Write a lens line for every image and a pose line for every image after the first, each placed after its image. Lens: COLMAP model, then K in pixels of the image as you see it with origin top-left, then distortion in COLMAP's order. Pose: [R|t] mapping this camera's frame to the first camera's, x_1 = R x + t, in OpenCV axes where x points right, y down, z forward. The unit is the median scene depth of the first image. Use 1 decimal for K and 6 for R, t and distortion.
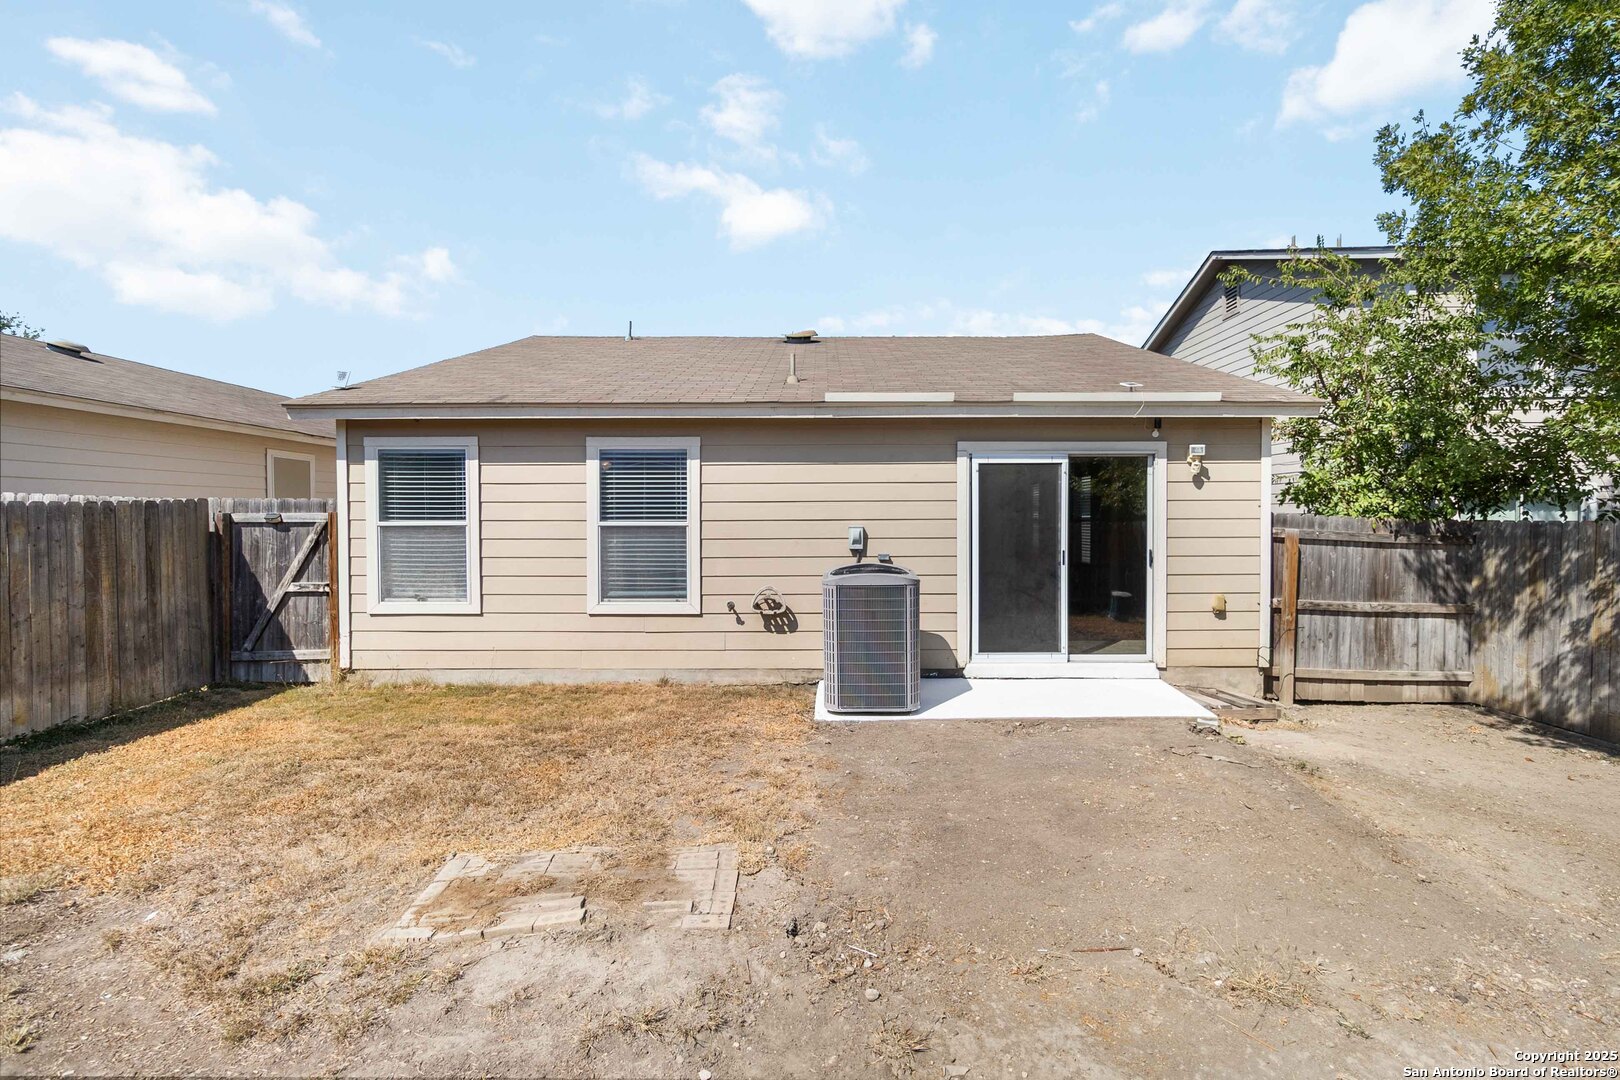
lens RADIAL K [[743.3, 0, 836.7], [0, 743.3, 543.1], [0, 0, 1]] dist [0.000962, 0.000434]
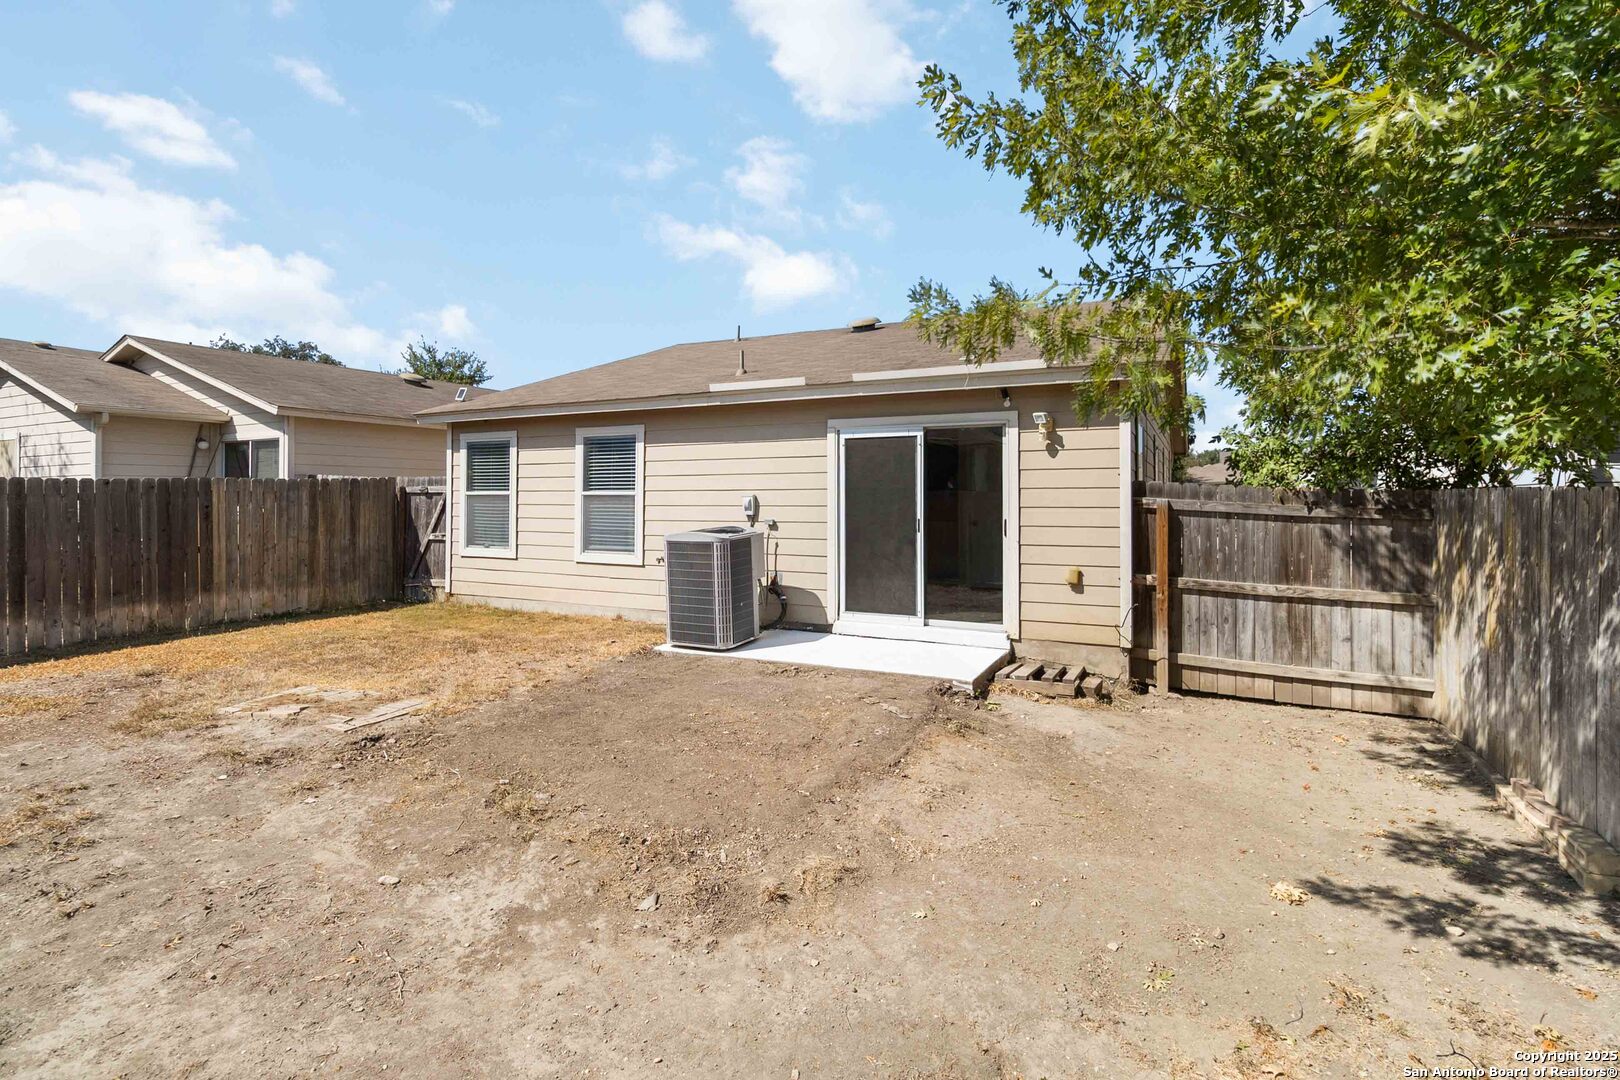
lens RADIAL K [[764.9, 0, 838.0], [0, 764.9, 507.7], [0, 0, 1]] dist [-0.000379, 0.000192]
pose [[0.900977, 0.008162, -0.433790, 0.672367], [-0.018465, 0.999638, -0.019544, 0.017562], [0.433474, 0.025619, 0.900802, -0.022013]]
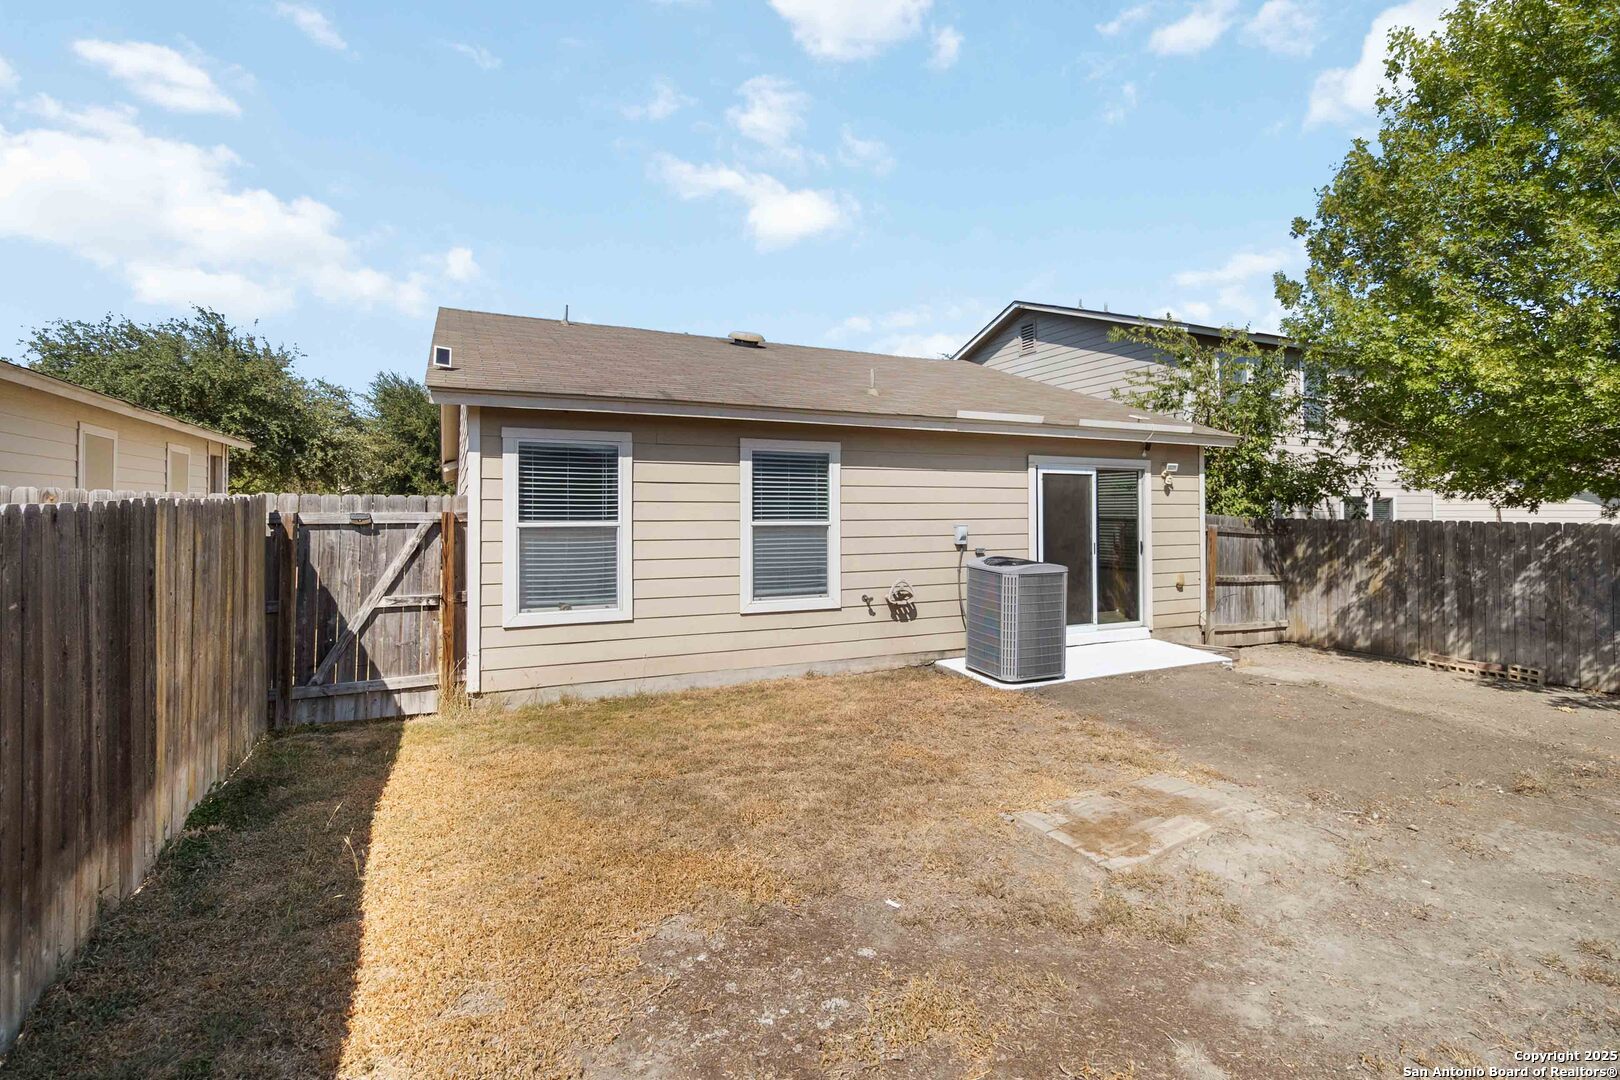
lens RADIAL K [[751.0, 0, 829.5], [0, 751.0, 509.6], [0, 0, 1]] dist [0.002679, 0.000369]
pose [[0.903477, 0.003143, 0.428625, -0.660186], [0.013268, 0.999289, -0.035295, -0.007454], [-0.428431, 0.037576, 0.902793, 0.028582]]
